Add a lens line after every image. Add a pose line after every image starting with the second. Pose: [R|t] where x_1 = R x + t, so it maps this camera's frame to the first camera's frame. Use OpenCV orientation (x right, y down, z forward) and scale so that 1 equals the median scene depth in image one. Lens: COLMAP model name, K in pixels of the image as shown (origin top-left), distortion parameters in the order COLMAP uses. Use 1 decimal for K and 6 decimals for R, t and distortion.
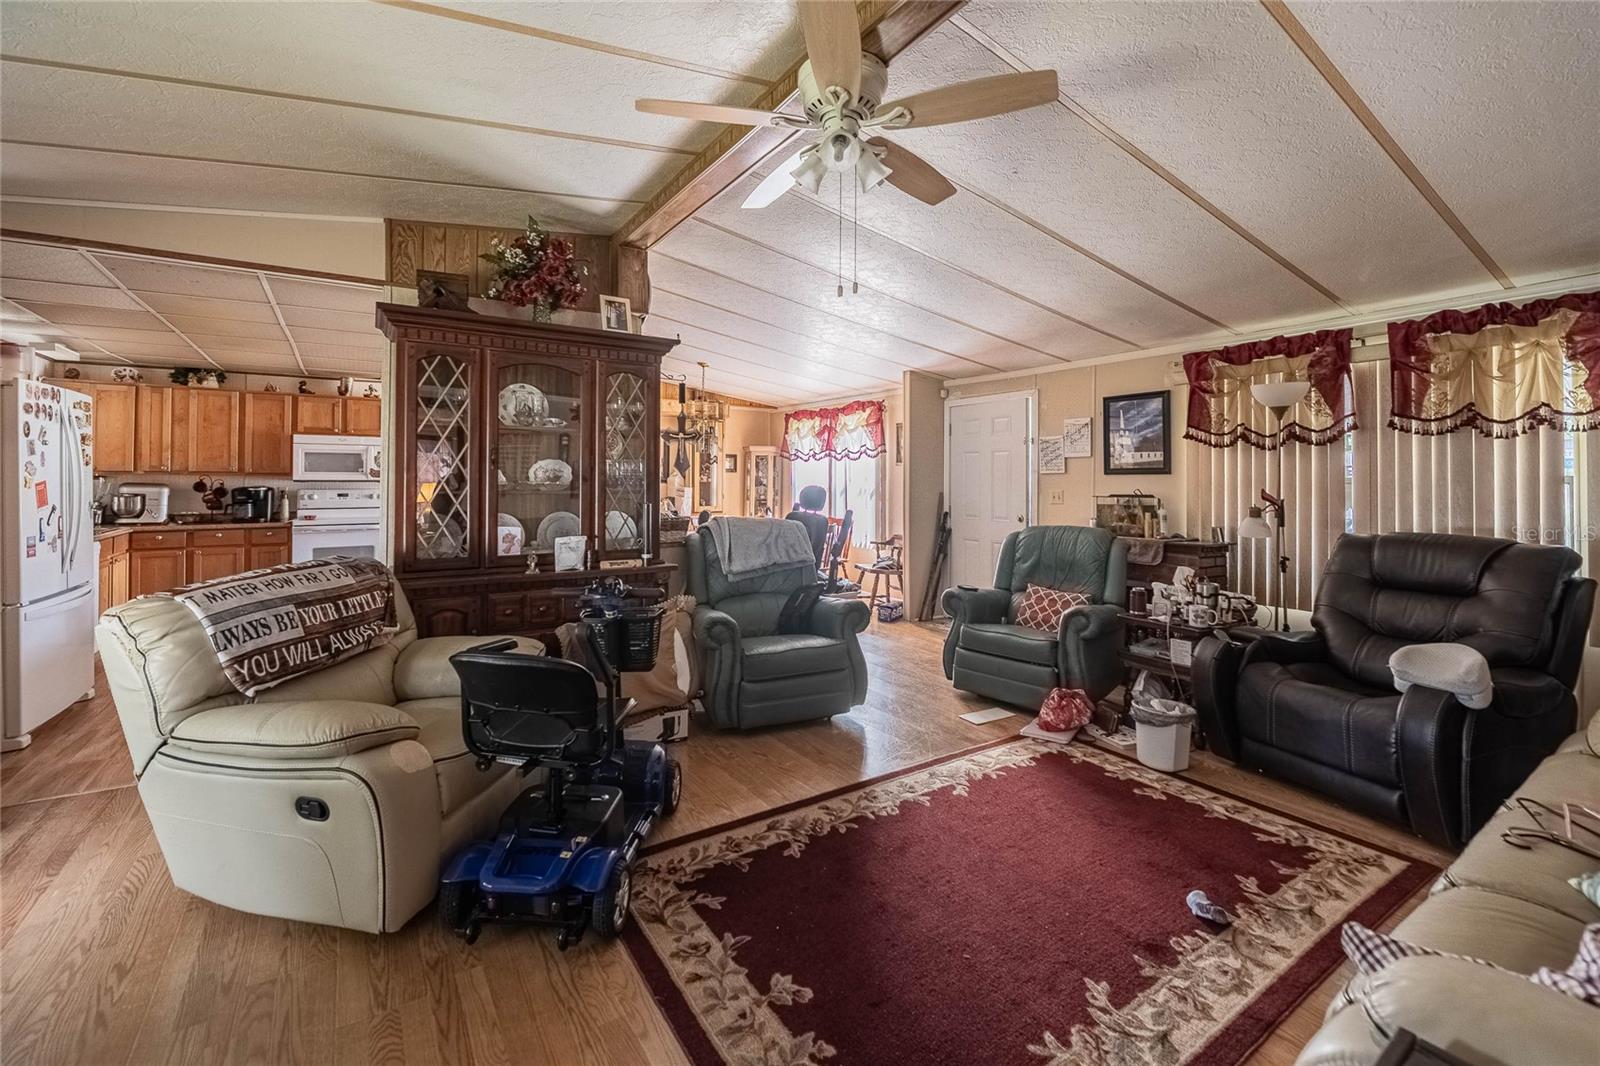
lens RADIAL K [[665.2, 0, 781.3], [0, 665.2, 468.5], [0, 0, 1]] dist [-0.003141, -0.000314]
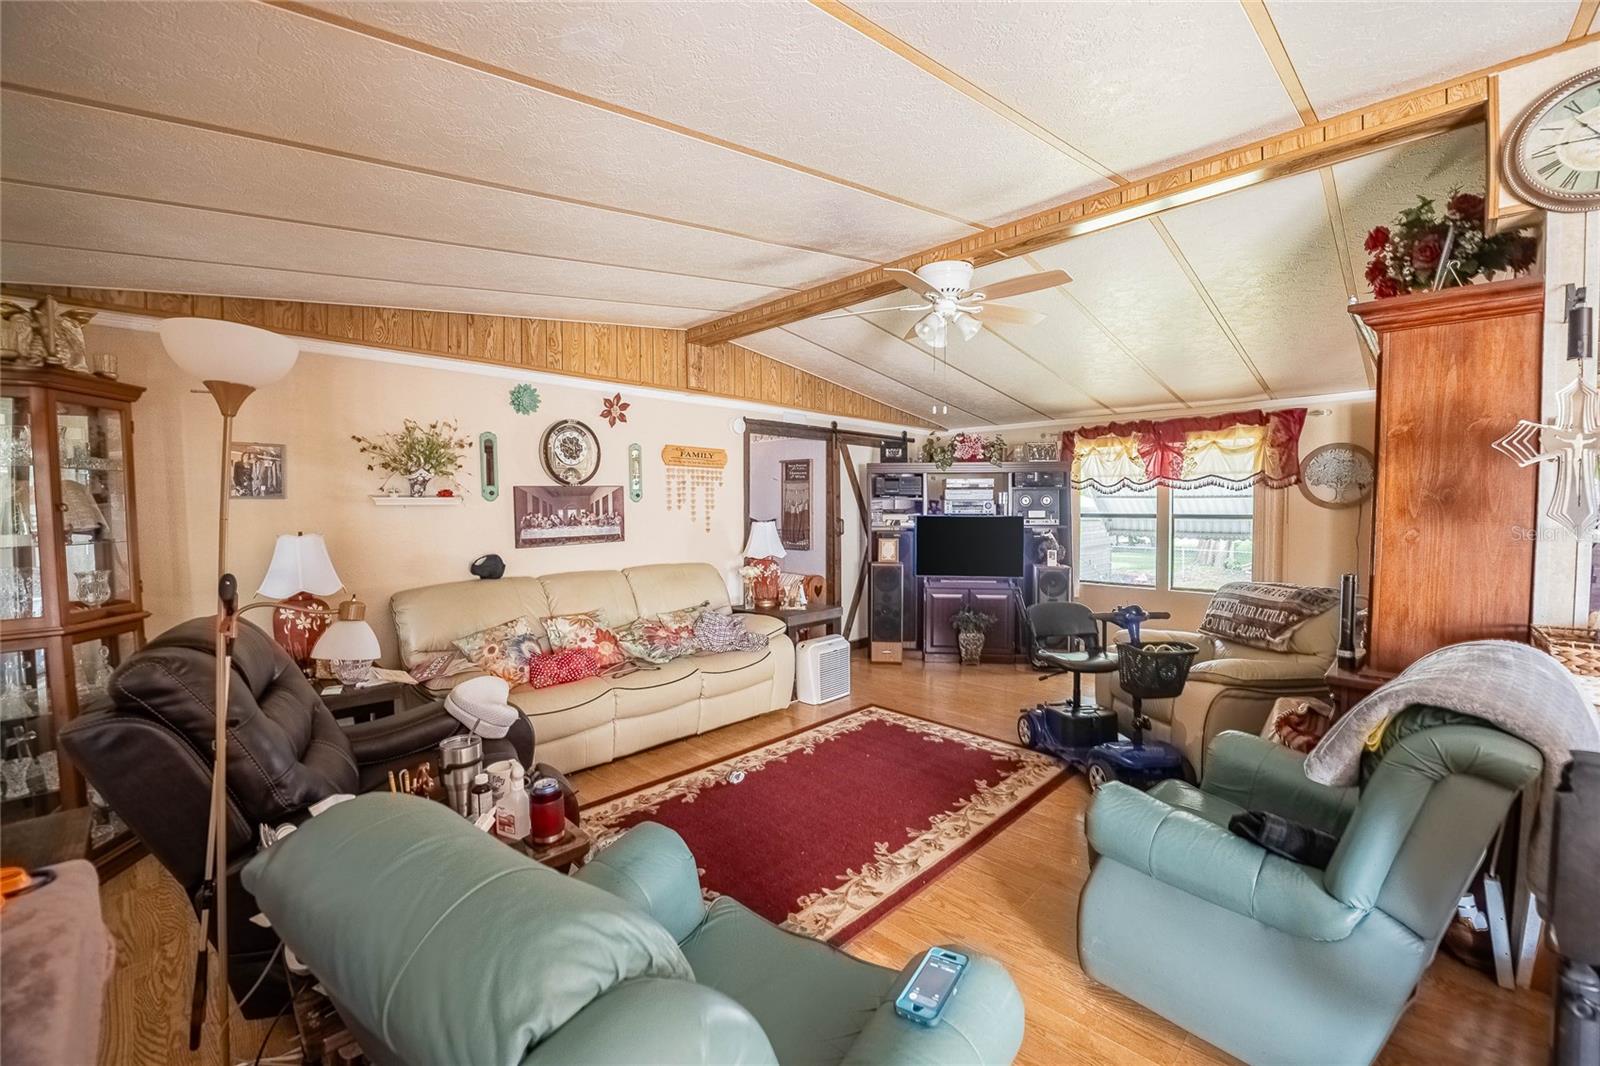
lens RADIAL K [[646.8, 0, 807.8], [0, 646.8, 533.6], [0, 0, 1]] dist [-0.021749, -0.000212]
pose [[-0.973290, 0.006364, -0.229492, 0.490268], [0.002398, 0.999843, 0.017554, -0.000890], [0.229568, 0.016535, -0.973152, 1.568232]]
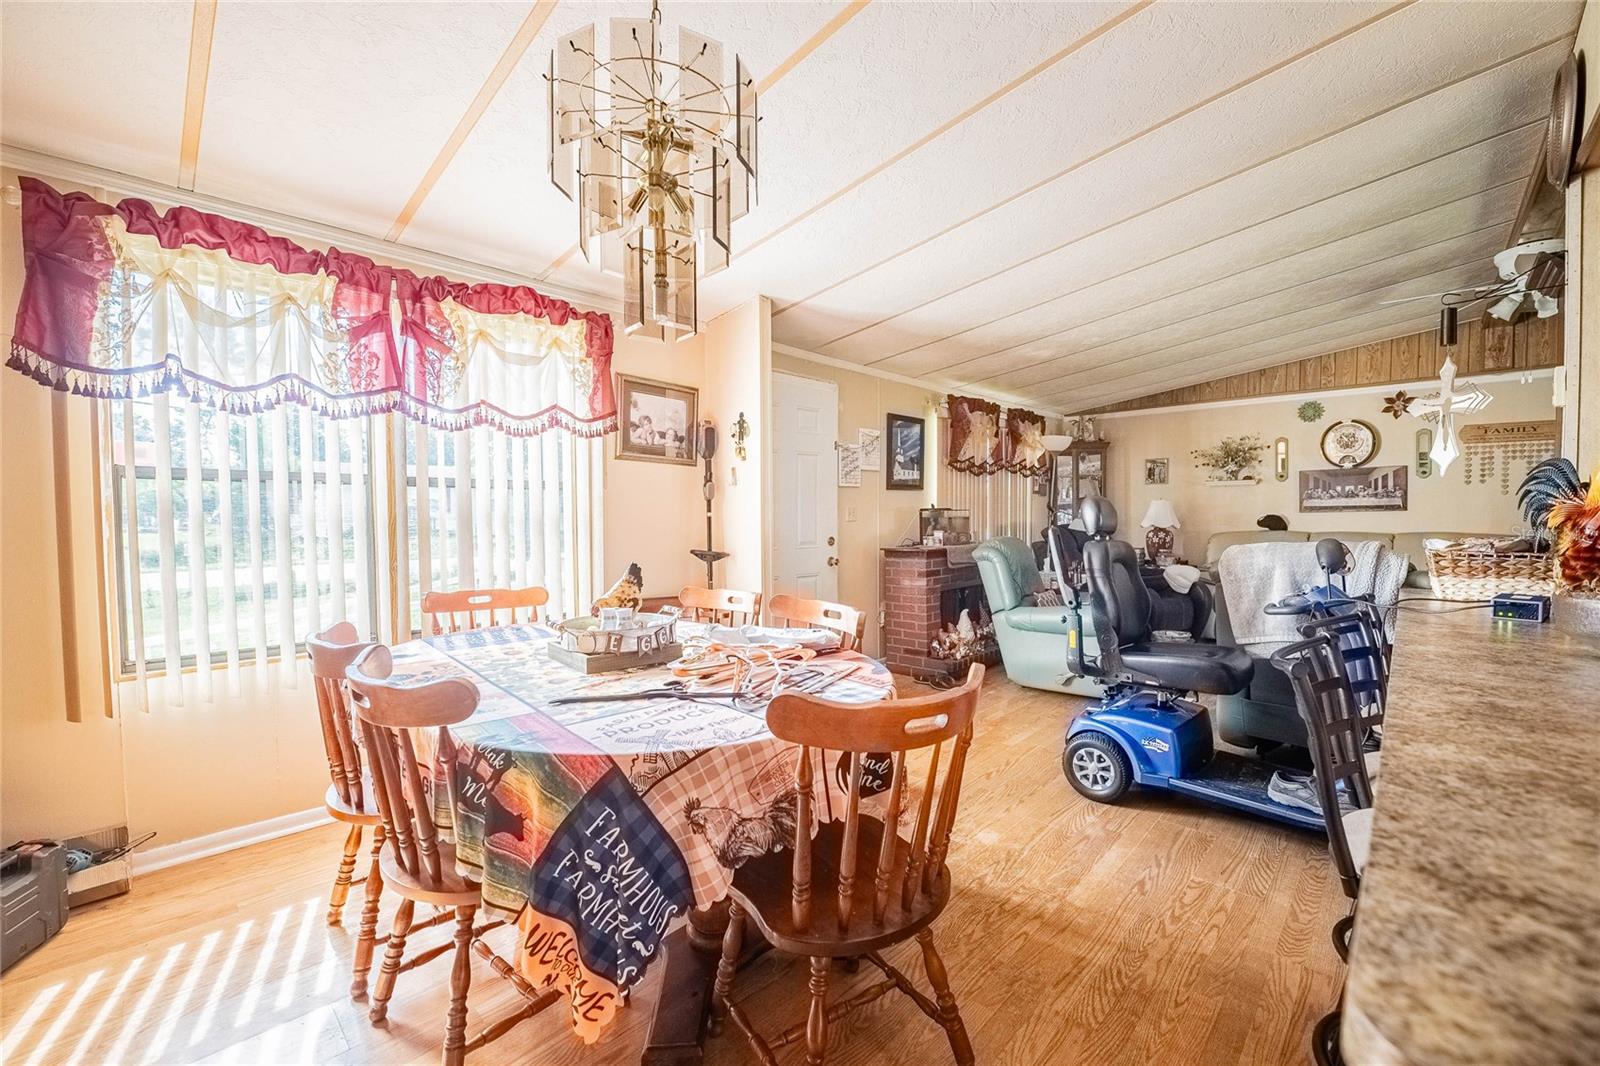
lens RADIAL K [[646.8, 0, 807.8], [0, 646.8, 533.6], [0, 0, 1]] dist [-0.021749, -0.000212]
pose [[-0.230885, -0.040472, 0.972139, -0.678165], [-0.017778, 0.999143, 0.037374, 0.063265], [-0.972819, -0.008653, -0.231407, 2.030259]]
